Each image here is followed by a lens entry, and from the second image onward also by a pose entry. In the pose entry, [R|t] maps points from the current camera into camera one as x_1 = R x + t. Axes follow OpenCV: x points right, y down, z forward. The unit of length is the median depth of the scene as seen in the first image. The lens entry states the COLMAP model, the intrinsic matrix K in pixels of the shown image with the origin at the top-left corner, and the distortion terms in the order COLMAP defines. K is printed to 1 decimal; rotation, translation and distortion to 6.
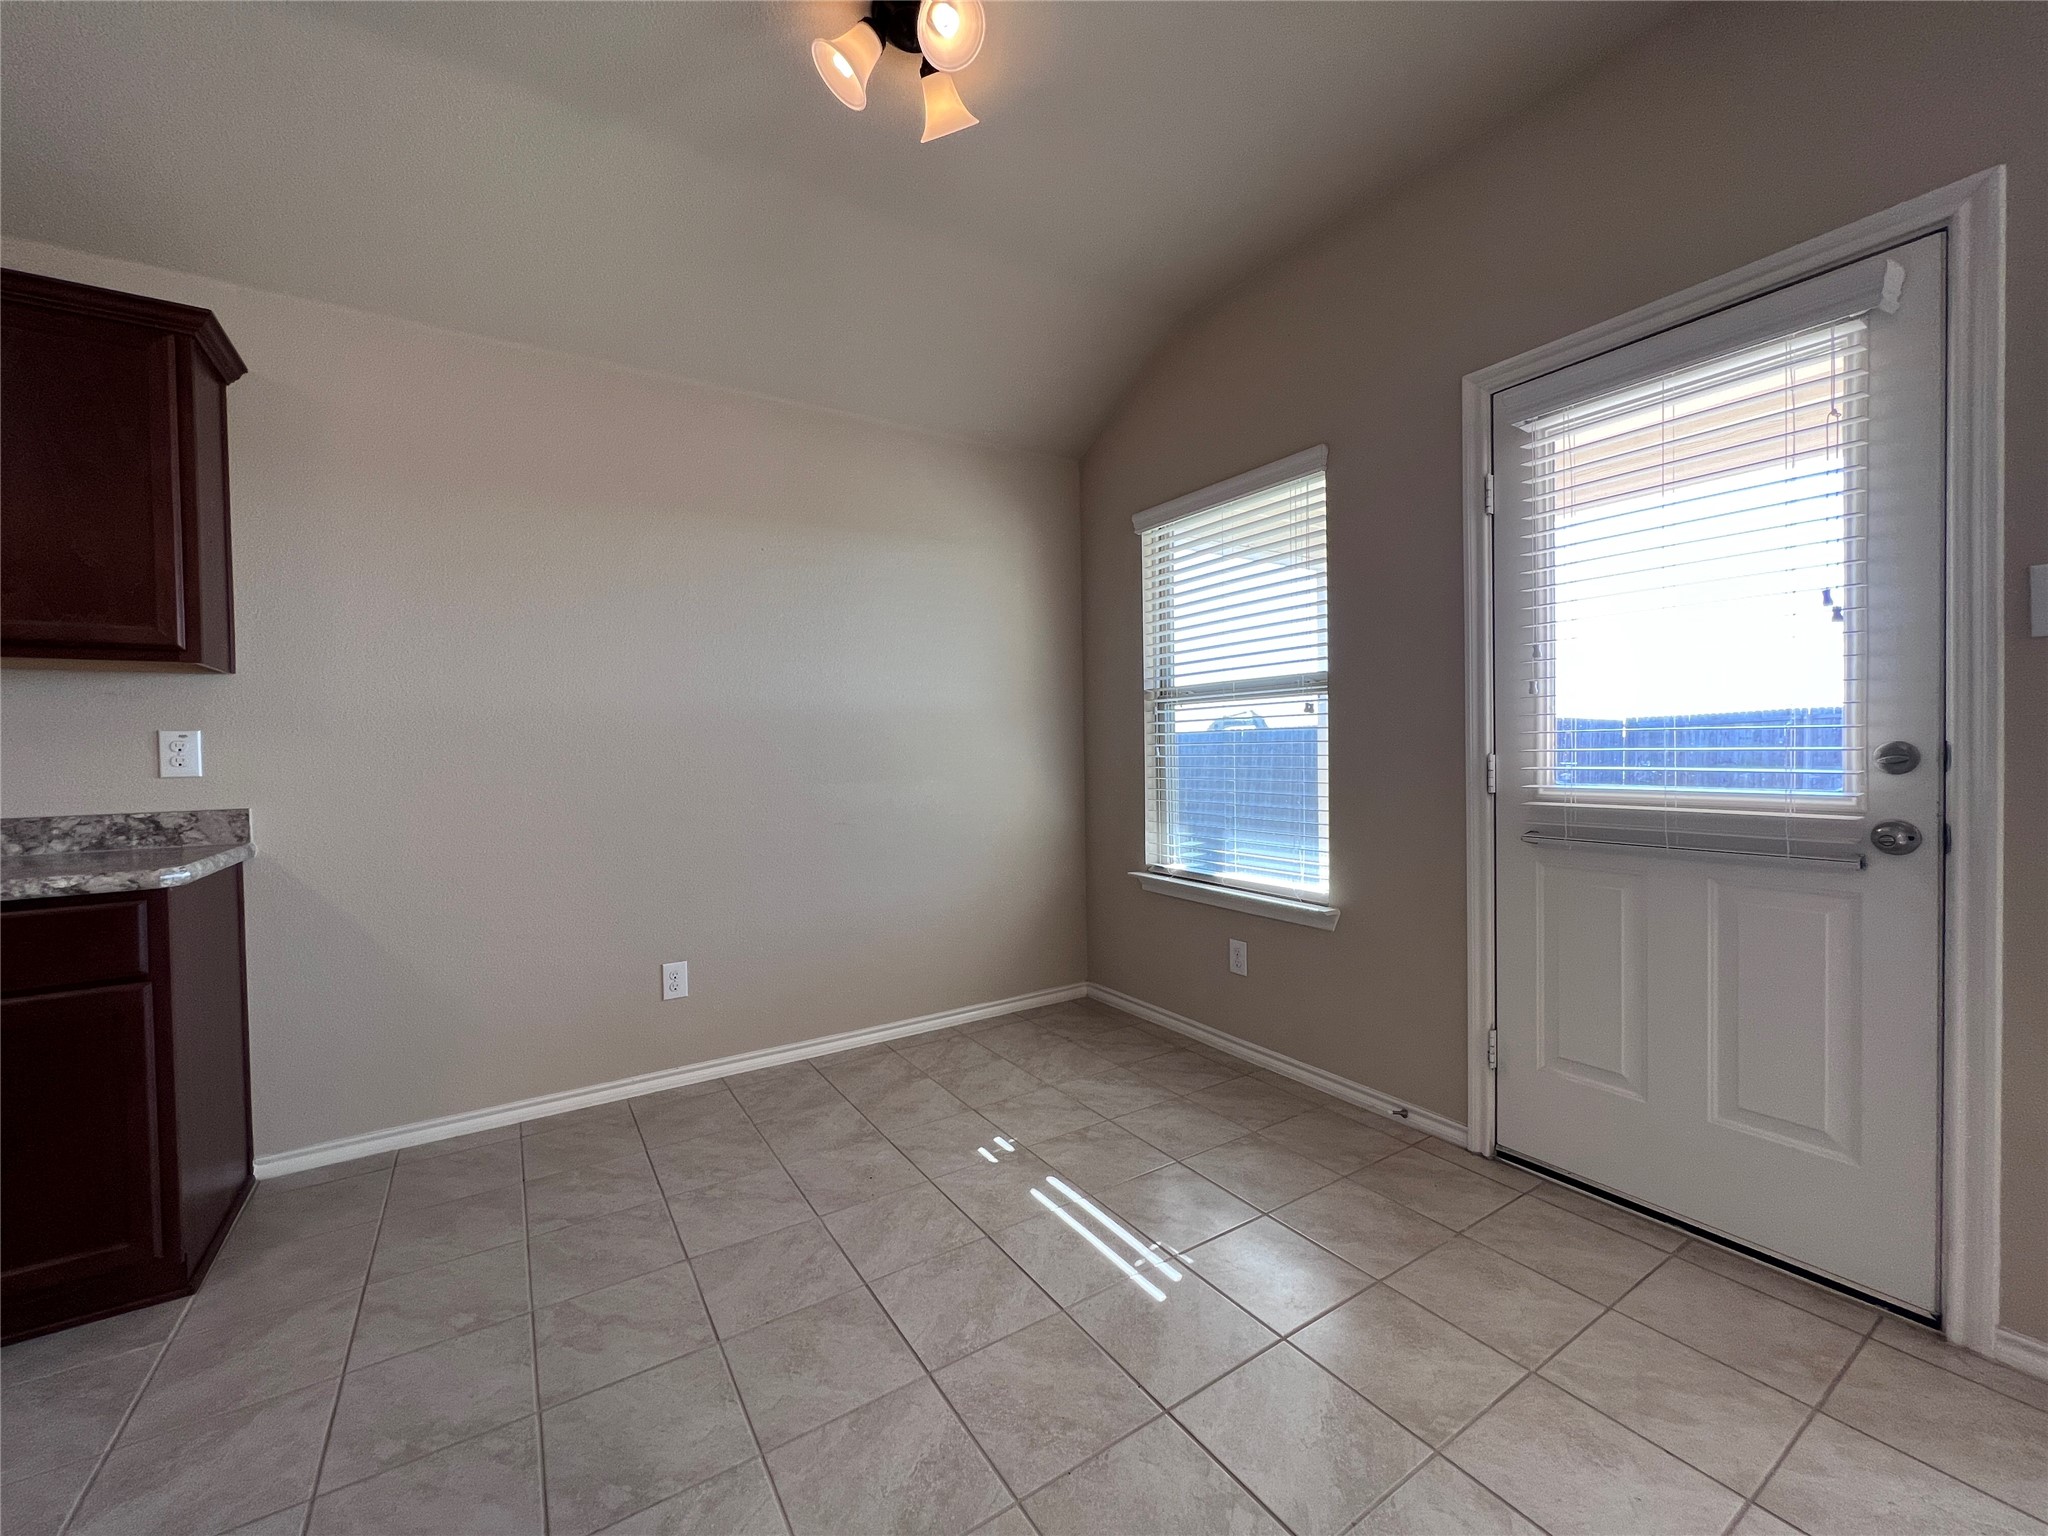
lens RADIAL K [[821.9, 0, 1016.6], [0, 821.9, 768.6], [0, 0, 1]] dist [-0.001472, -0.000616]
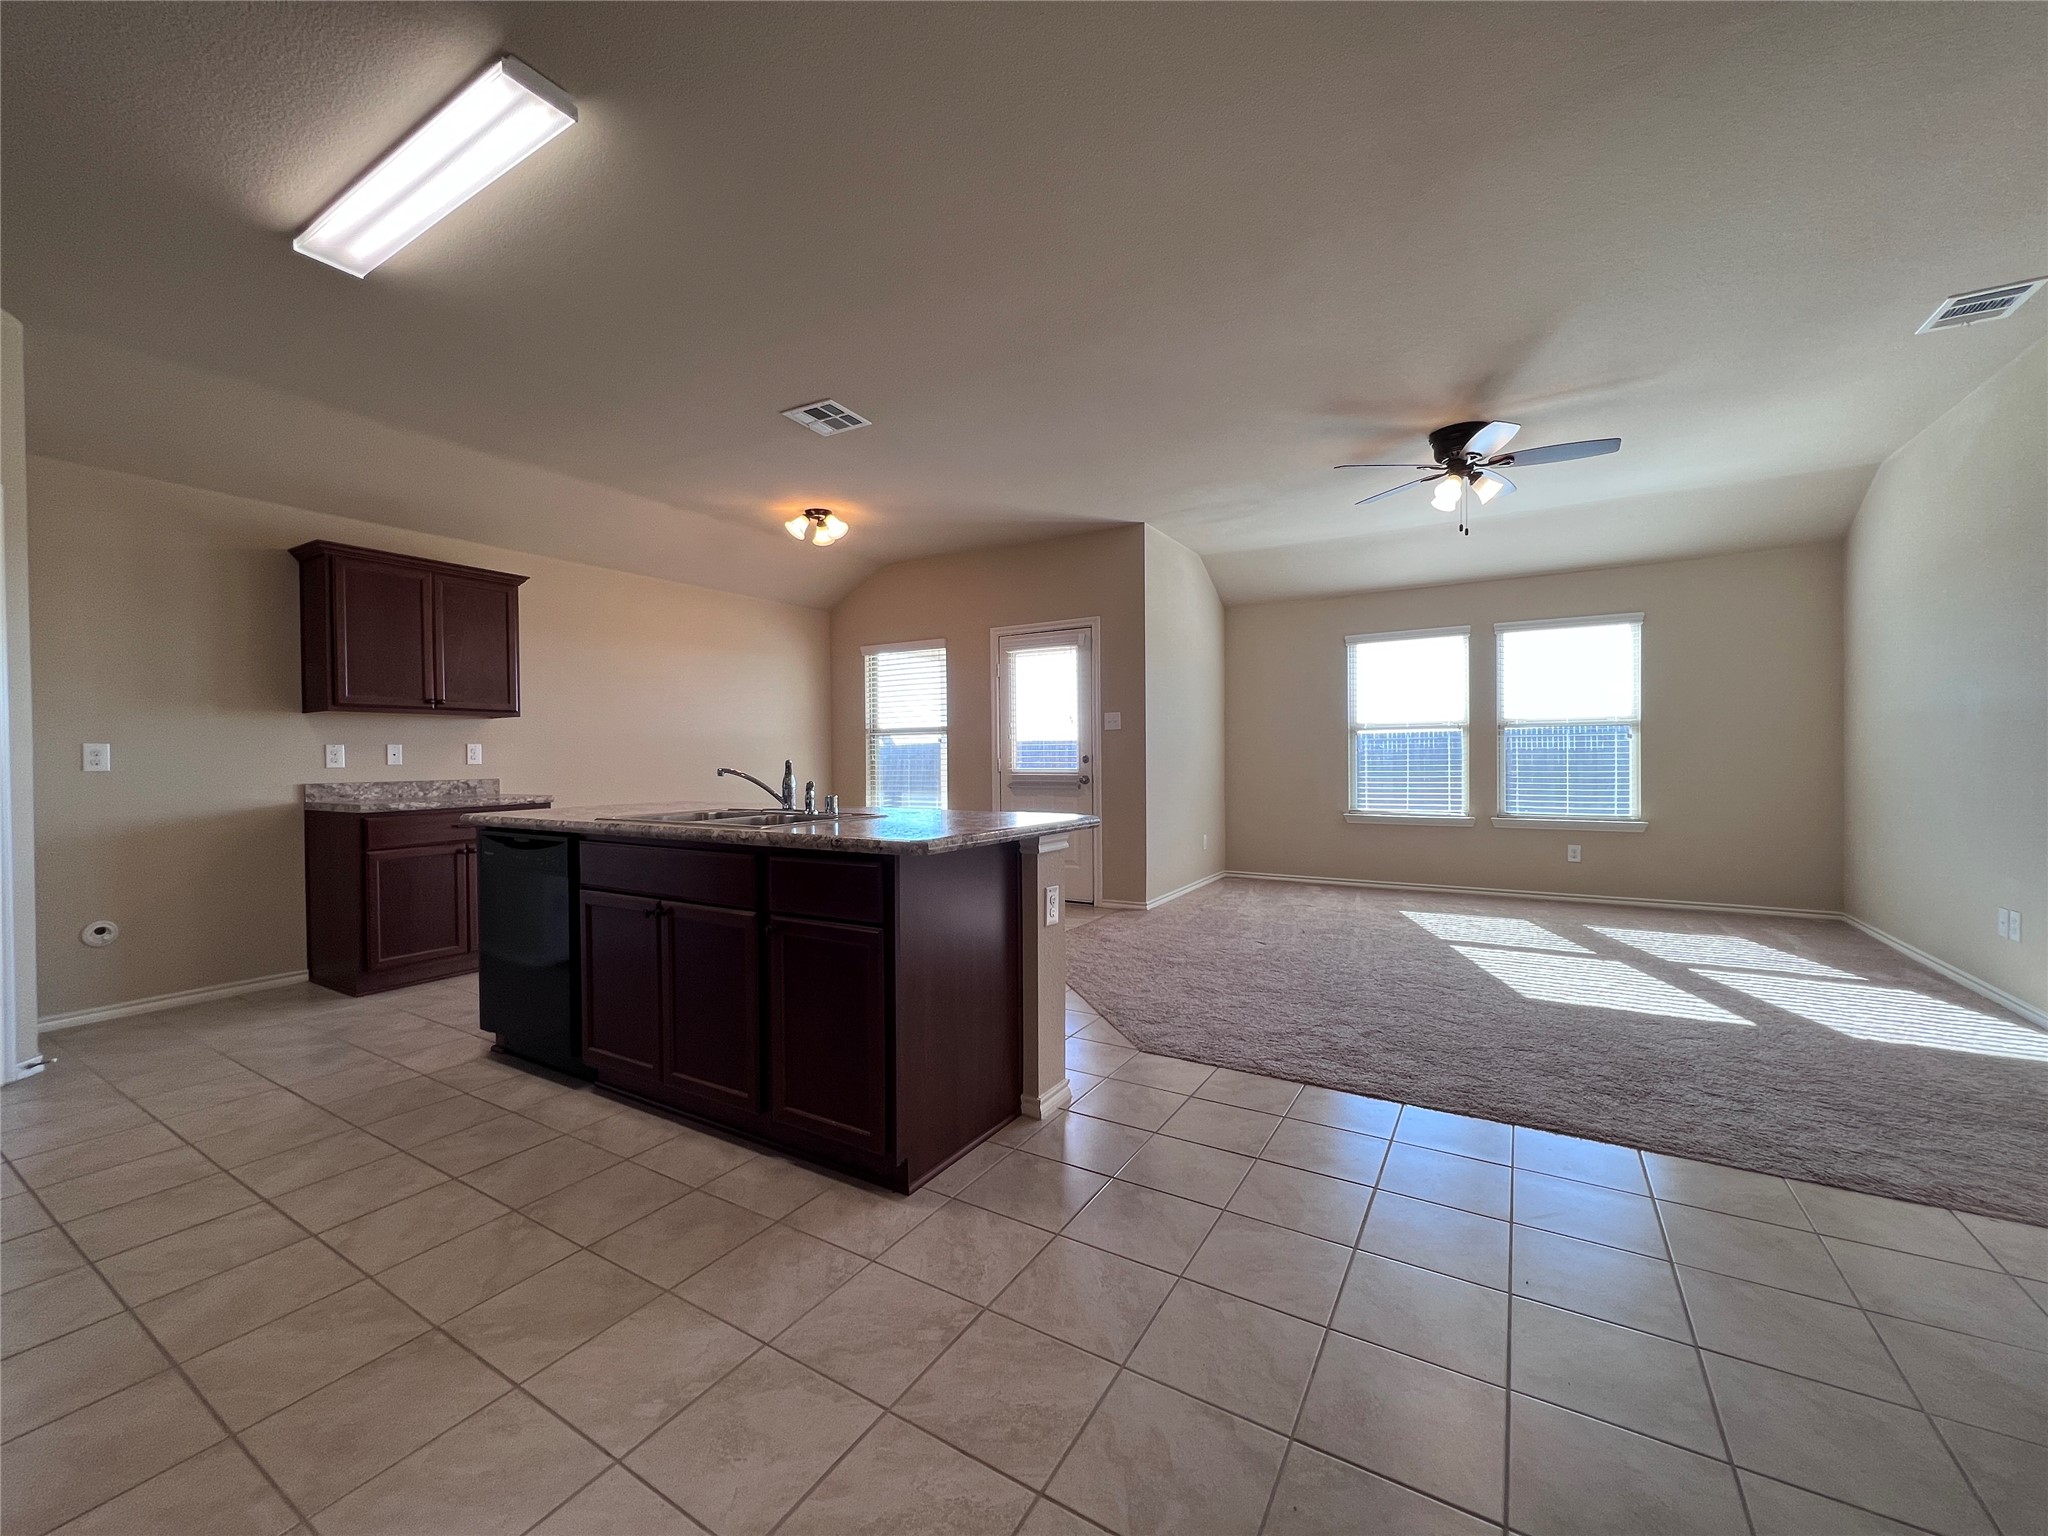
lens RADIAL K [[821.9, 0, 1027.8], [0, 821.9, 771.0], [0, 0, 1]] dist [-0.001472, -0.000616]
pose [[0.895124, 0.000366, 0.445816, -0.663918], [0.004432, 0.999943, -0.009721, 0.058524], [-0.445794, 0.010678, 0.895072, -1.739249]]
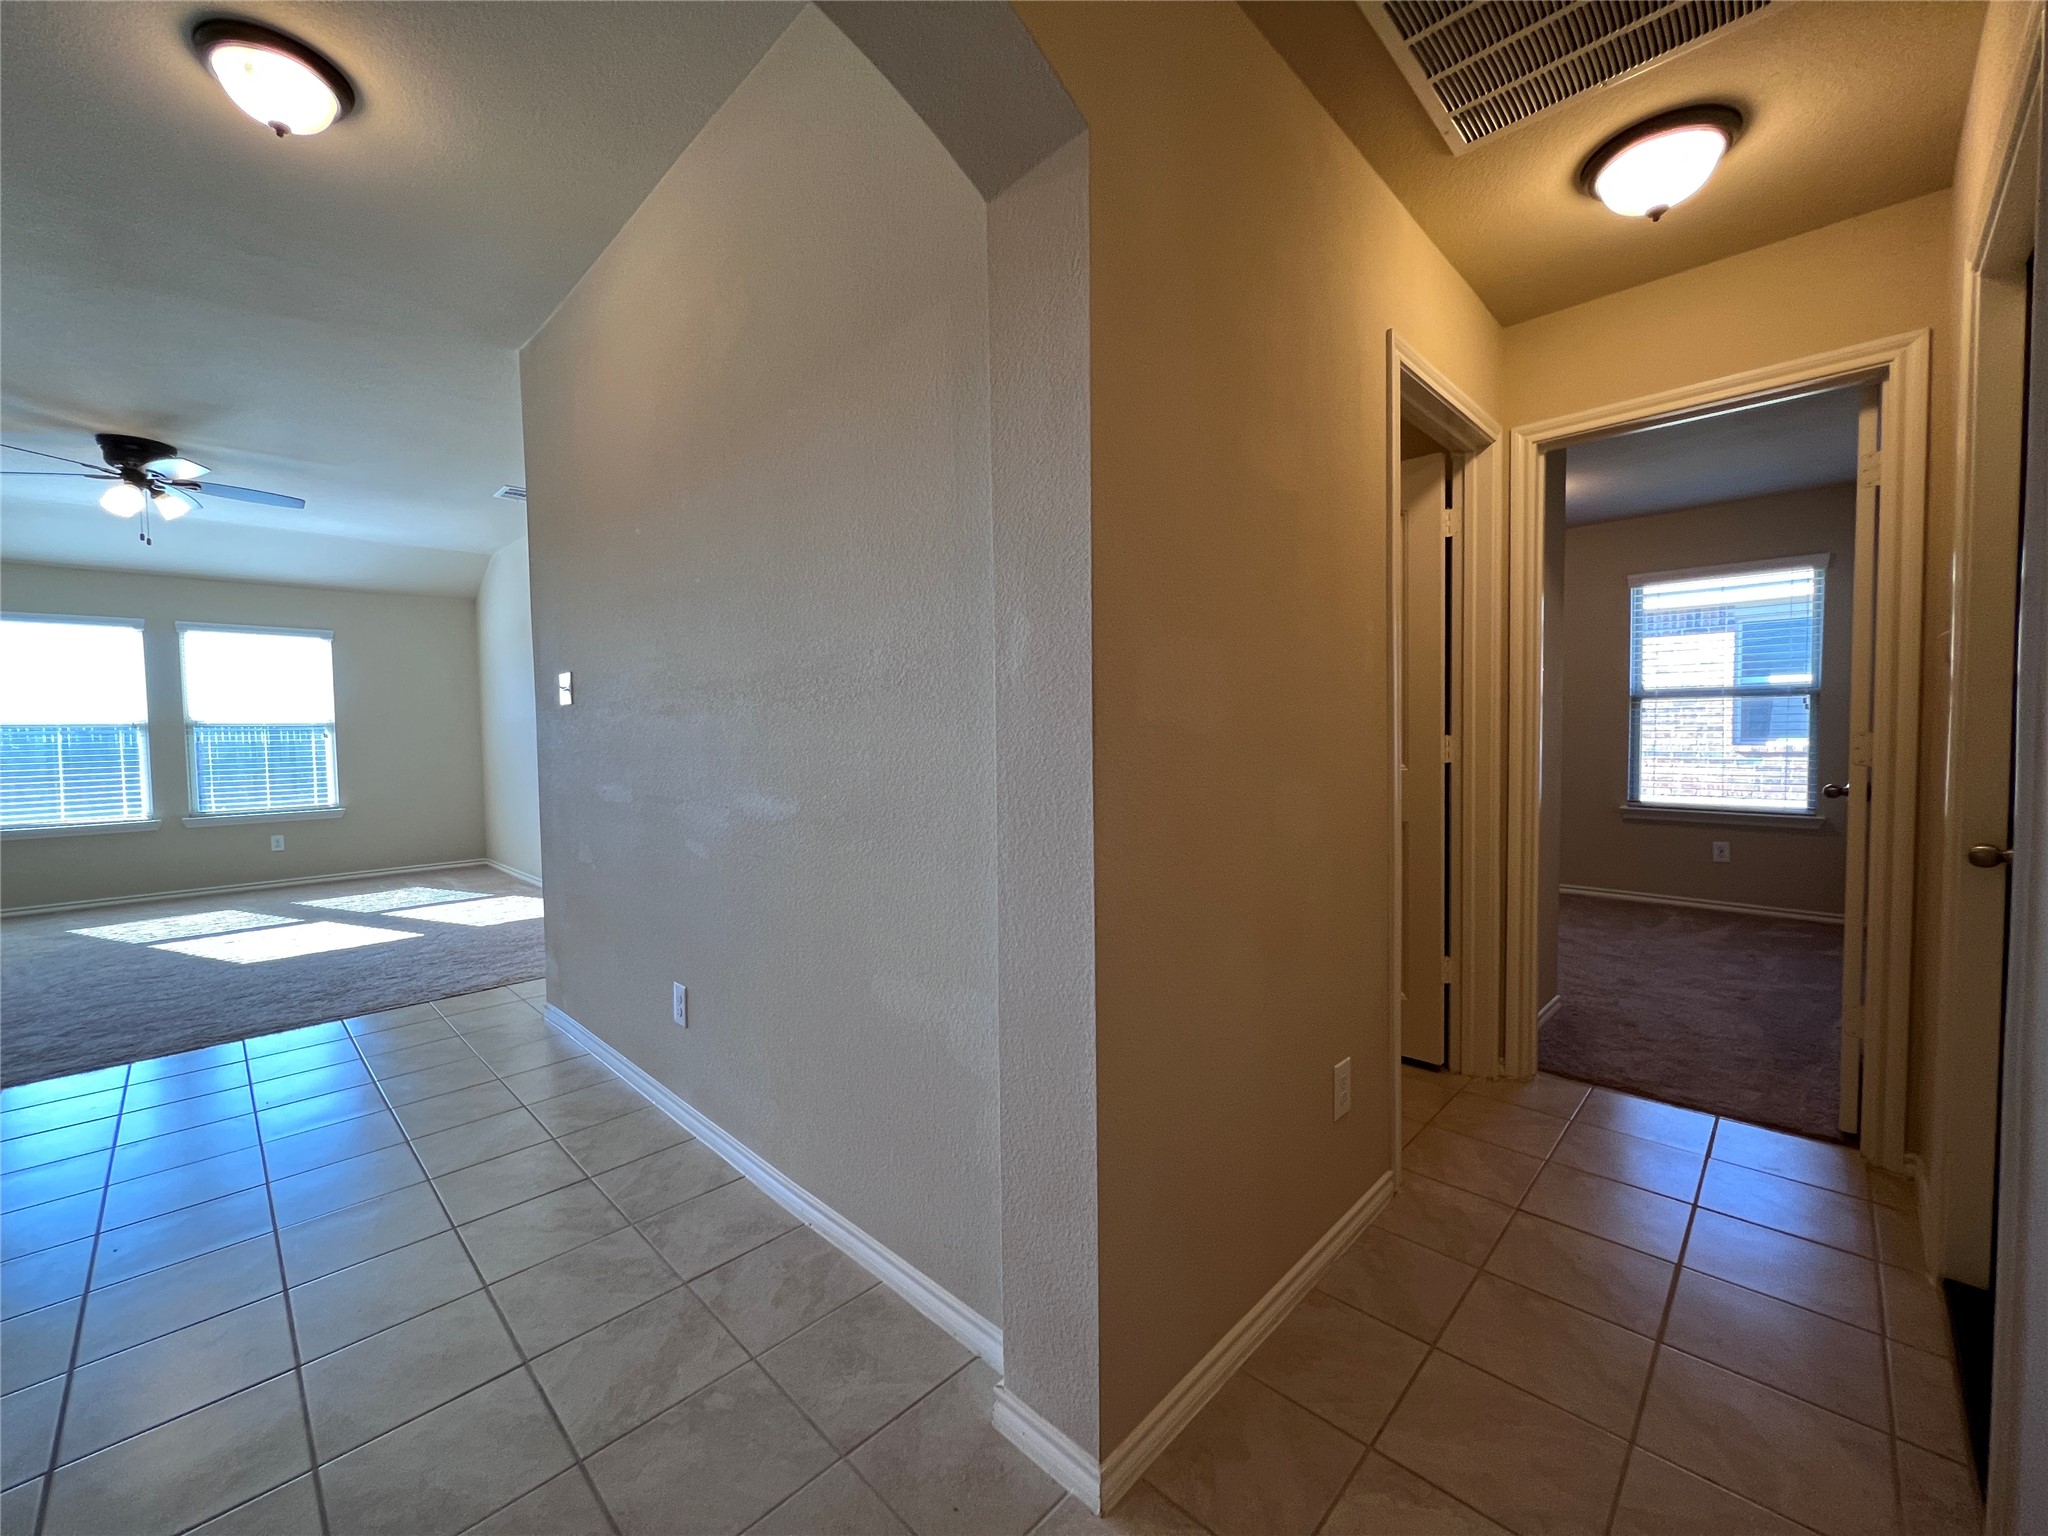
lens RADIAL K [[821.9, 0, 1009.4], [0, 821.9, 765.7], [0, 0, 1]] dist [-0.001472, -0.000616]
pose [[-0.212052, -0.018652, 0.977080, -1.311049], [0.040451, 0.998793, 0.027845, 0.058141], [-0.976421, 0.045429, -0.211042, -2.091208]]
